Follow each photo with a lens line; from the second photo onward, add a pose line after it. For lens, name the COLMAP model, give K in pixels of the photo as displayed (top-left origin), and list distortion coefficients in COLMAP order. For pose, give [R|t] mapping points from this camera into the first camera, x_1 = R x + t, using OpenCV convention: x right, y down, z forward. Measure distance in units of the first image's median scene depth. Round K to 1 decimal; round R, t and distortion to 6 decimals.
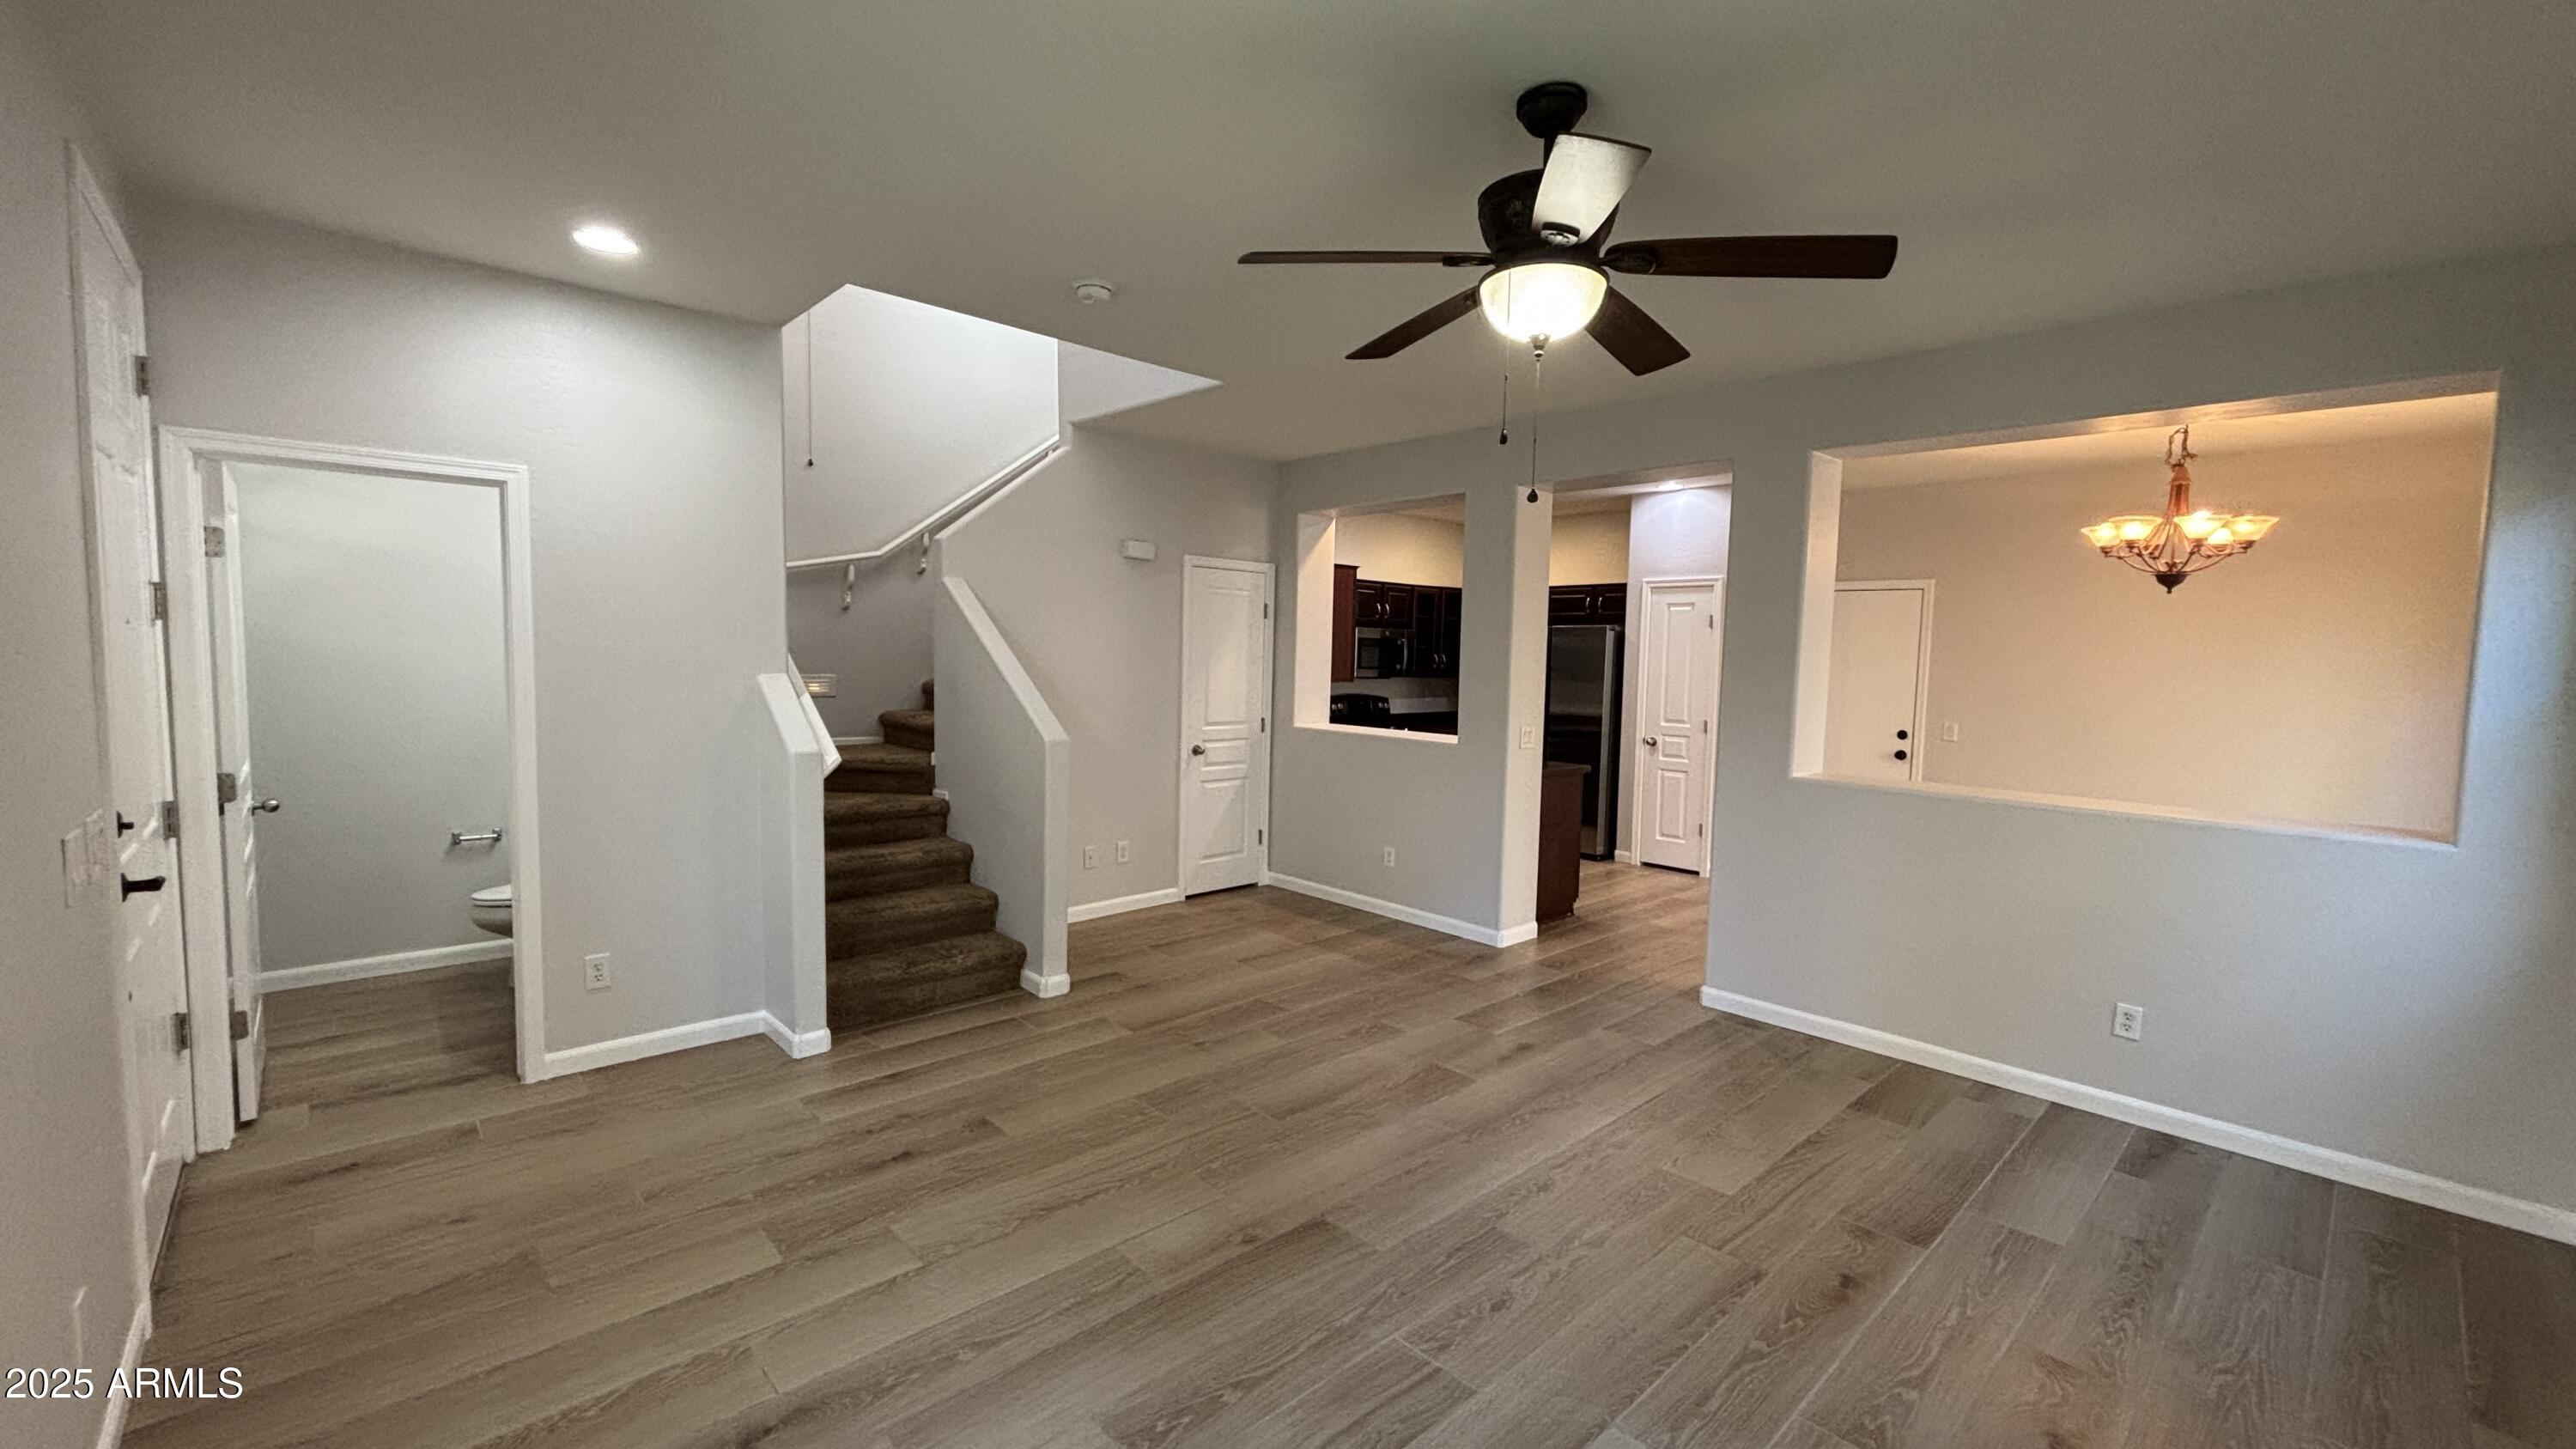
lens RADIAL K [[1042.4, 0, 1272.2], [0, 1042.4, 731.6], [0, 0, 1]] dist [0.017165, -0.001620]
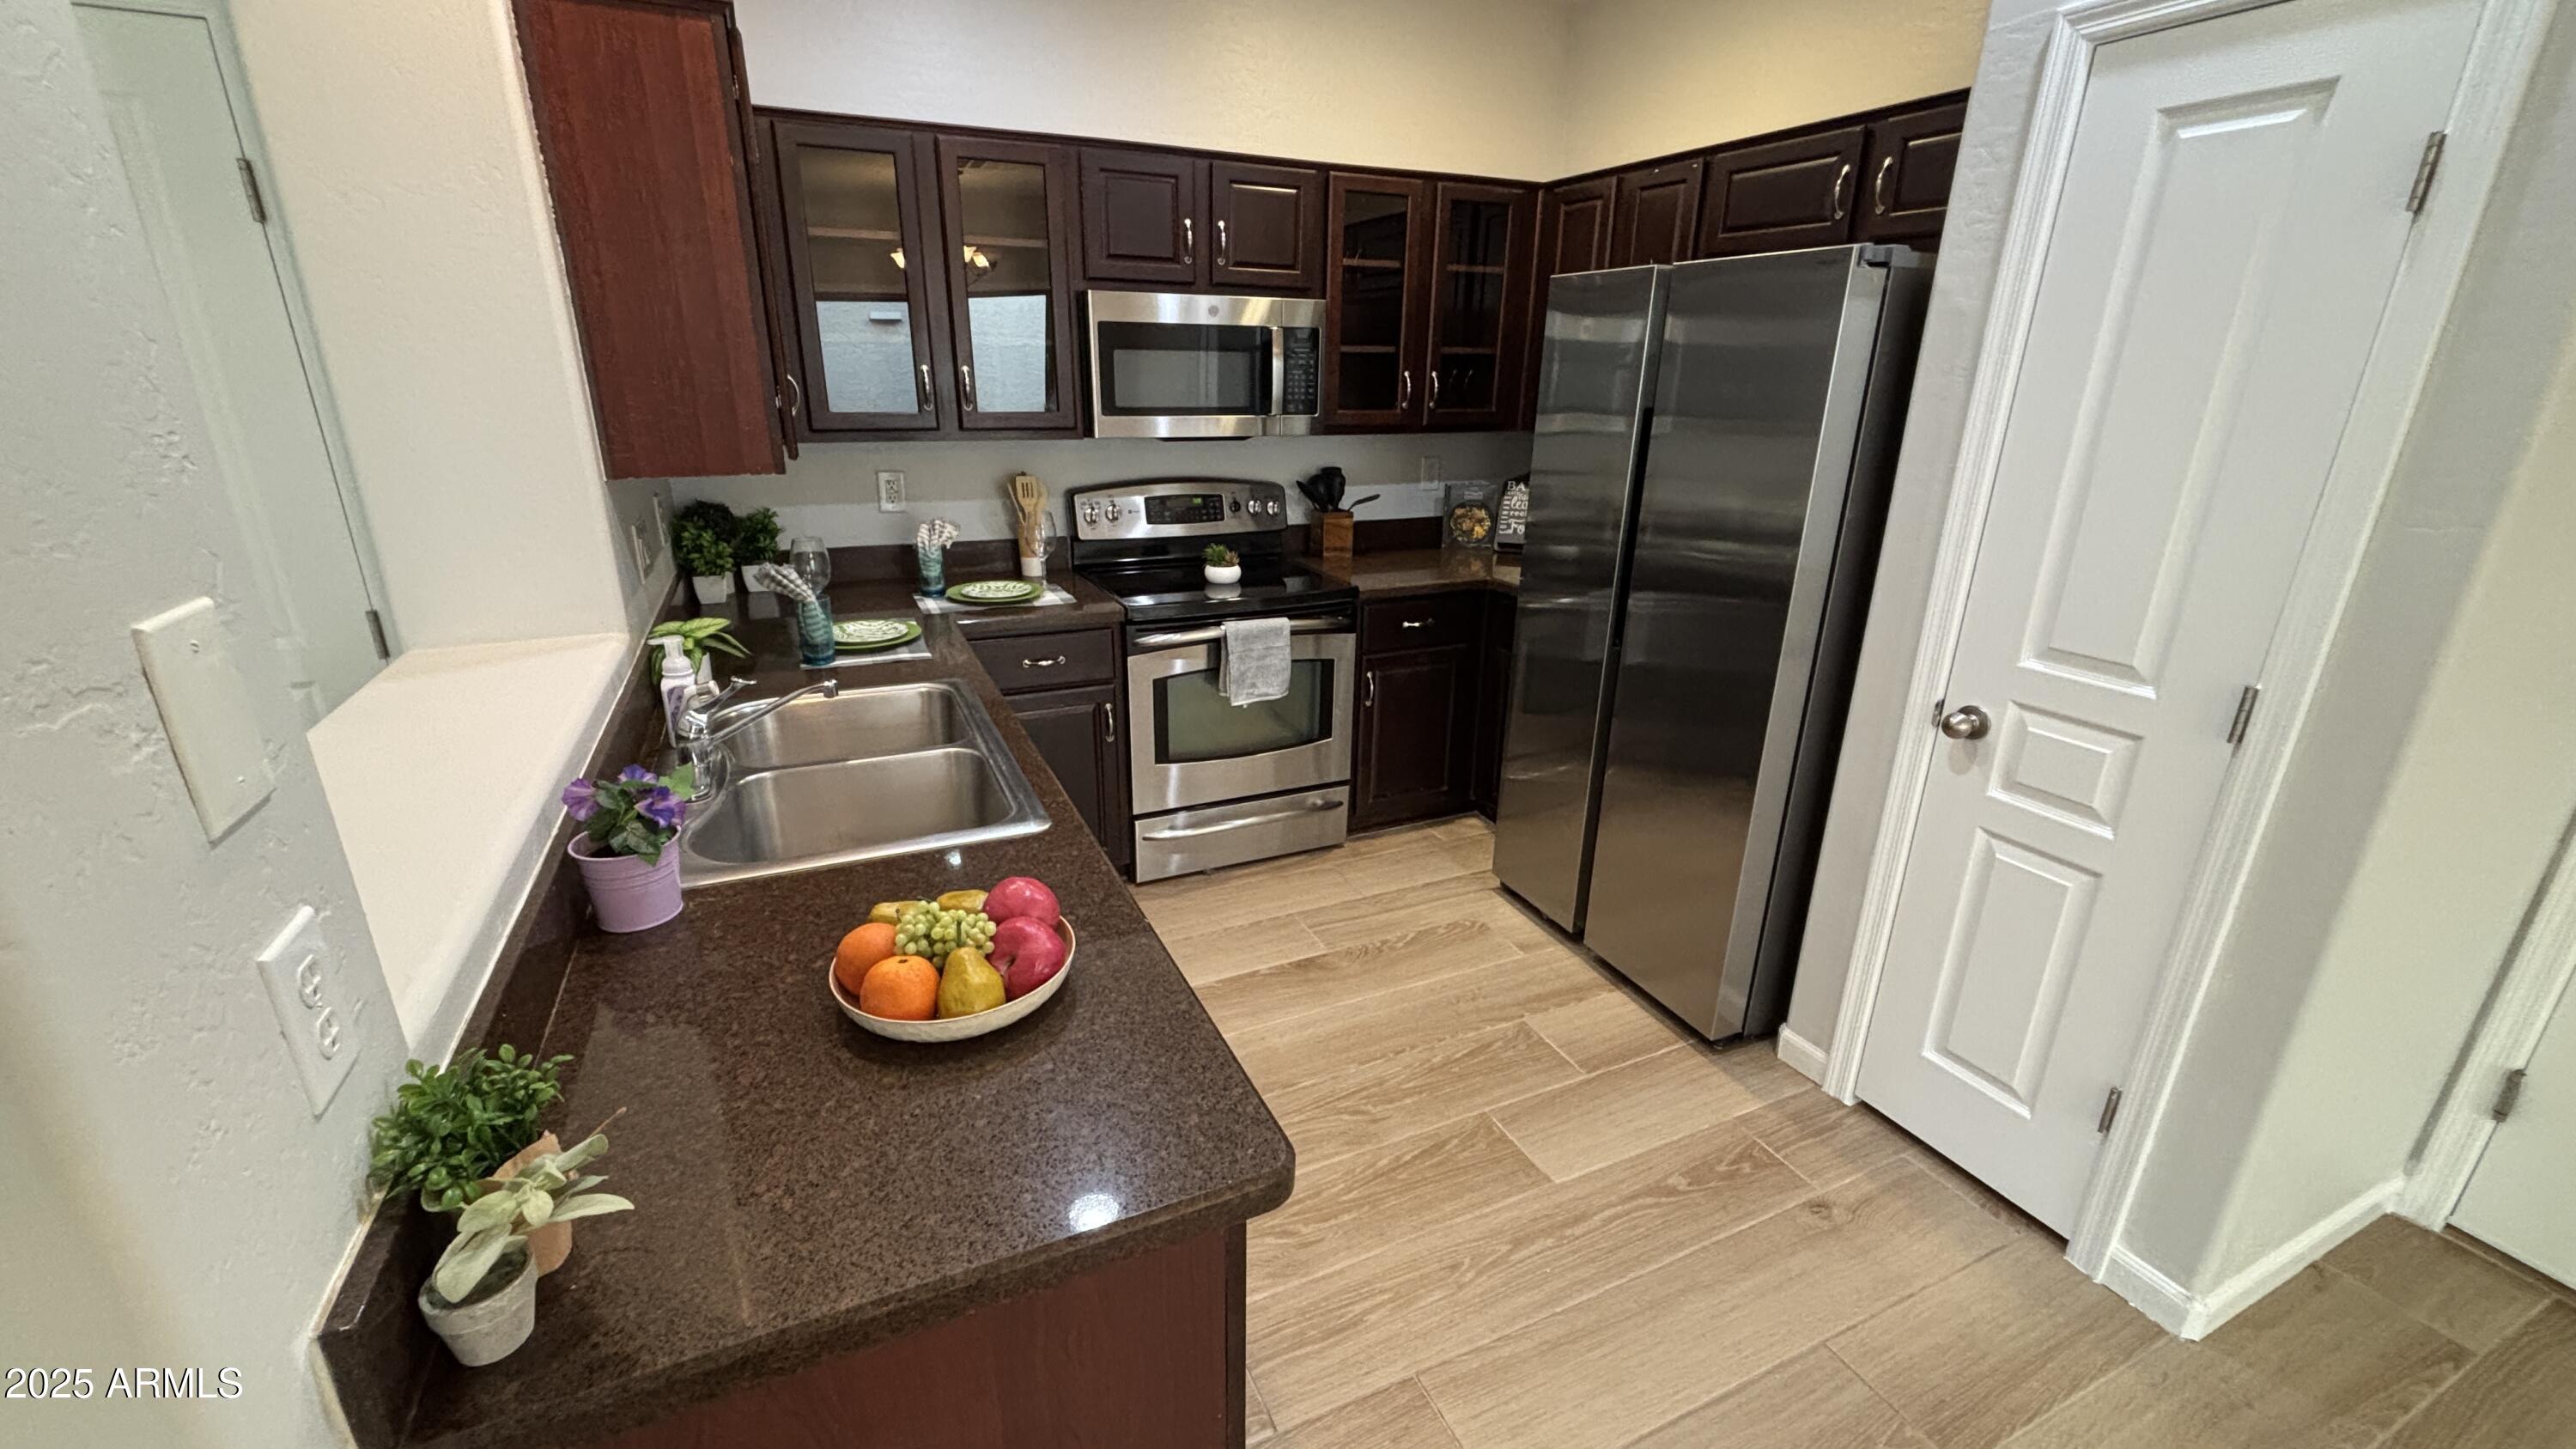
lens RADIAL K [[1042.4, 0, 1269.9], [0, 1042.4, 723.0], [0, 0, 1]] dist [0.017165, -0.001620]
pose [[0.945058, 0.097812, -0.311926, 0.494218], [-0.016306, 0.967105, 0.253856, -0.094216], [0.326496, -0.234822, 0.915565, 1.238883]]
